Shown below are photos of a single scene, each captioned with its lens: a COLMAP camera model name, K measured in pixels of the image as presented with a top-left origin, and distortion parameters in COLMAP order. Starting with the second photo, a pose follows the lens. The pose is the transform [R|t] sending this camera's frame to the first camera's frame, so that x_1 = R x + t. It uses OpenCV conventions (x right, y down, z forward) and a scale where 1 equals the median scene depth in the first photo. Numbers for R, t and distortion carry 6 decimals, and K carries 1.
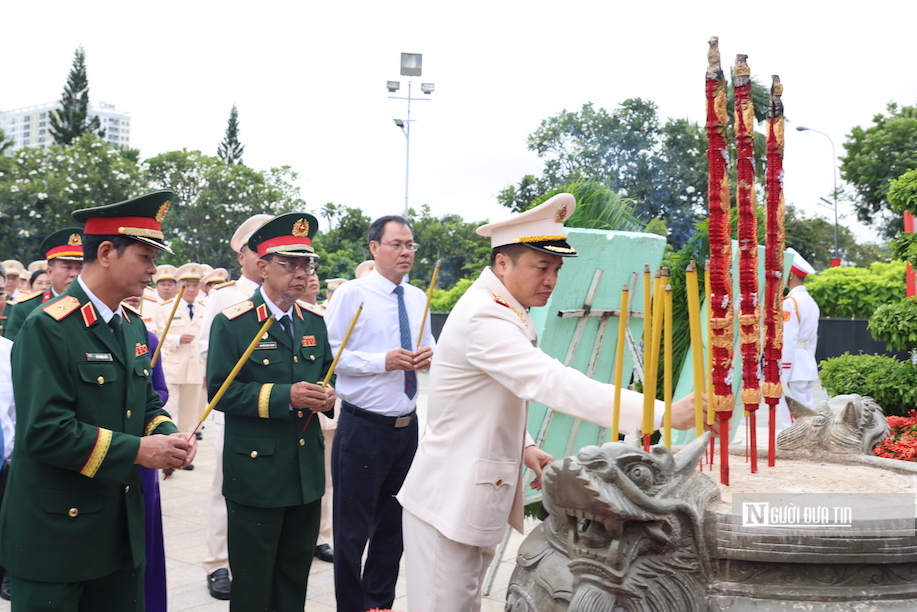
lens RADIAL K [[955.6, 0, 457.9], [0, 955.6, 268.3], [0, 0, 1]] dist [-0.043590, 0.034892]
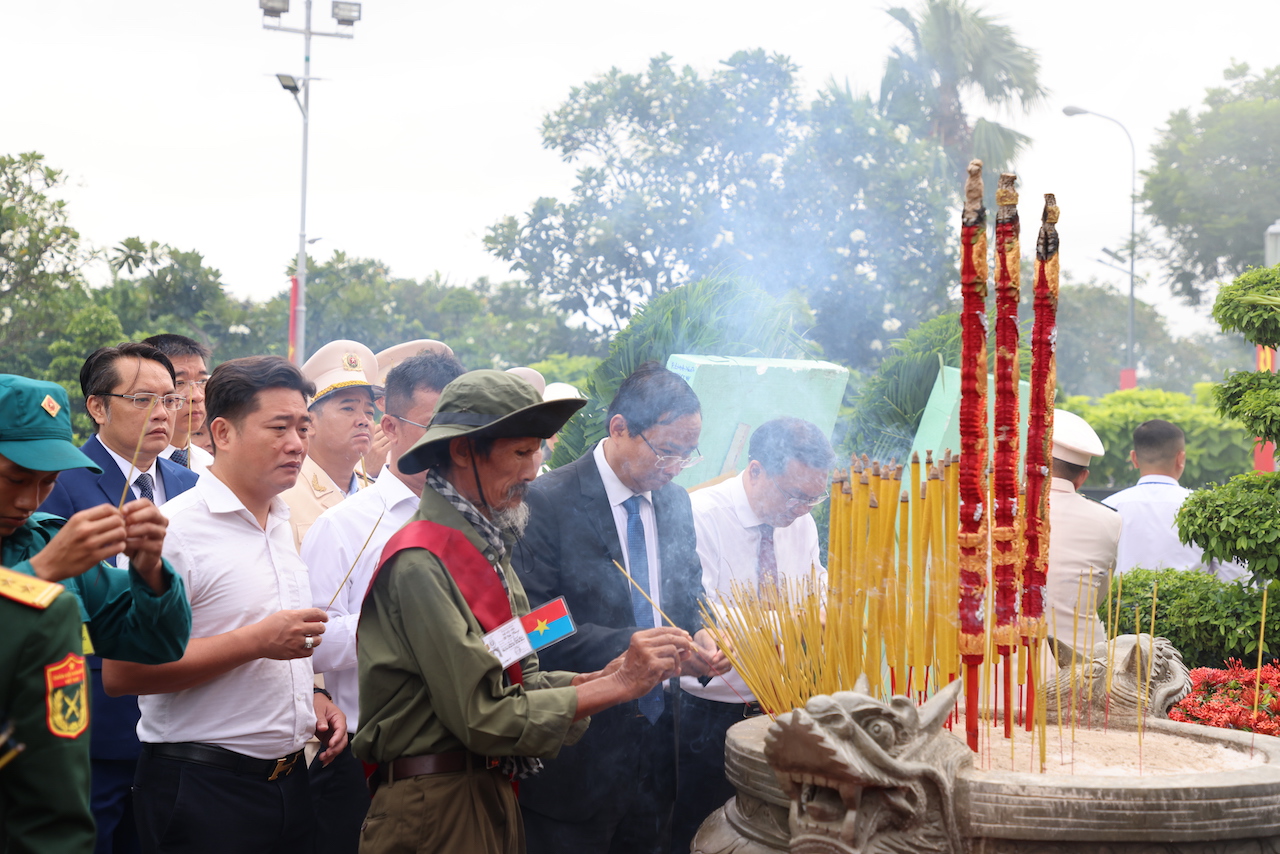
lens RADIAL K [[2120.9, 0, 641.4], [0, 2120.9, 449.3], [0, 0, 1]] dist [0.224432, -0.117856]
pose [[0.987762, 0.013055, 0.155423, -0.209960], [-0.020404, 0.998743, 0.045783, -0.073108], [-0.154630, -0.048394, 0.986786, -0.535466]]
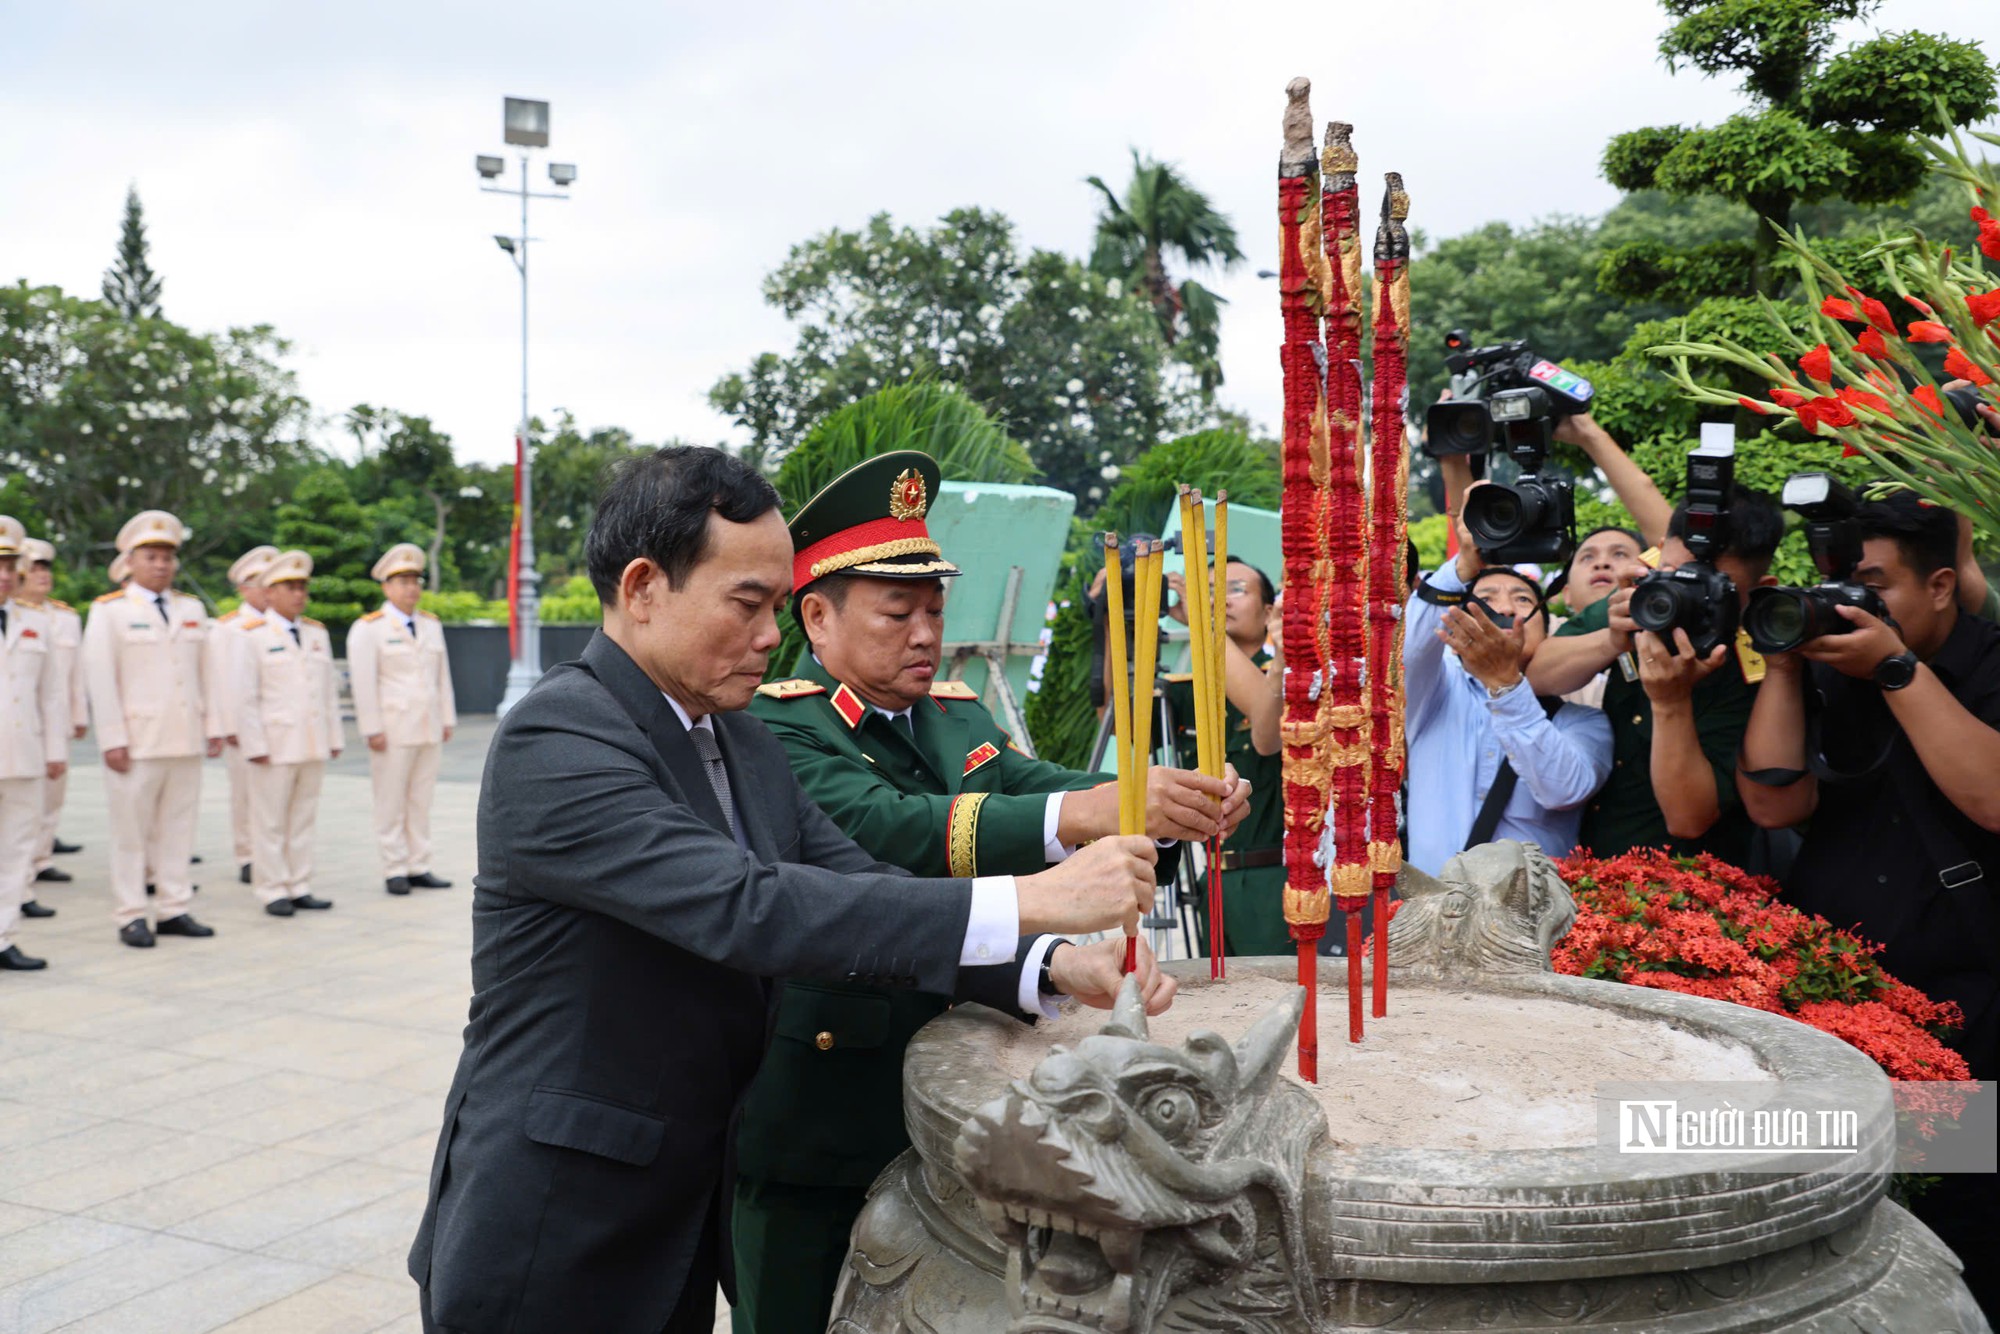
lens RADIAL K [[1746.5, 0, 989.8], [0, 1746.5, 669.7], [0, 0, 1]] dist [-0.001225, 0.124918]
pose [[0.978077, -0.022089, 0.207070, -0.034619], [0.004325, 0.996299, 0.085848, -0.036455], [-0.208200, -0.083070, 0.974552, 0.185886]]
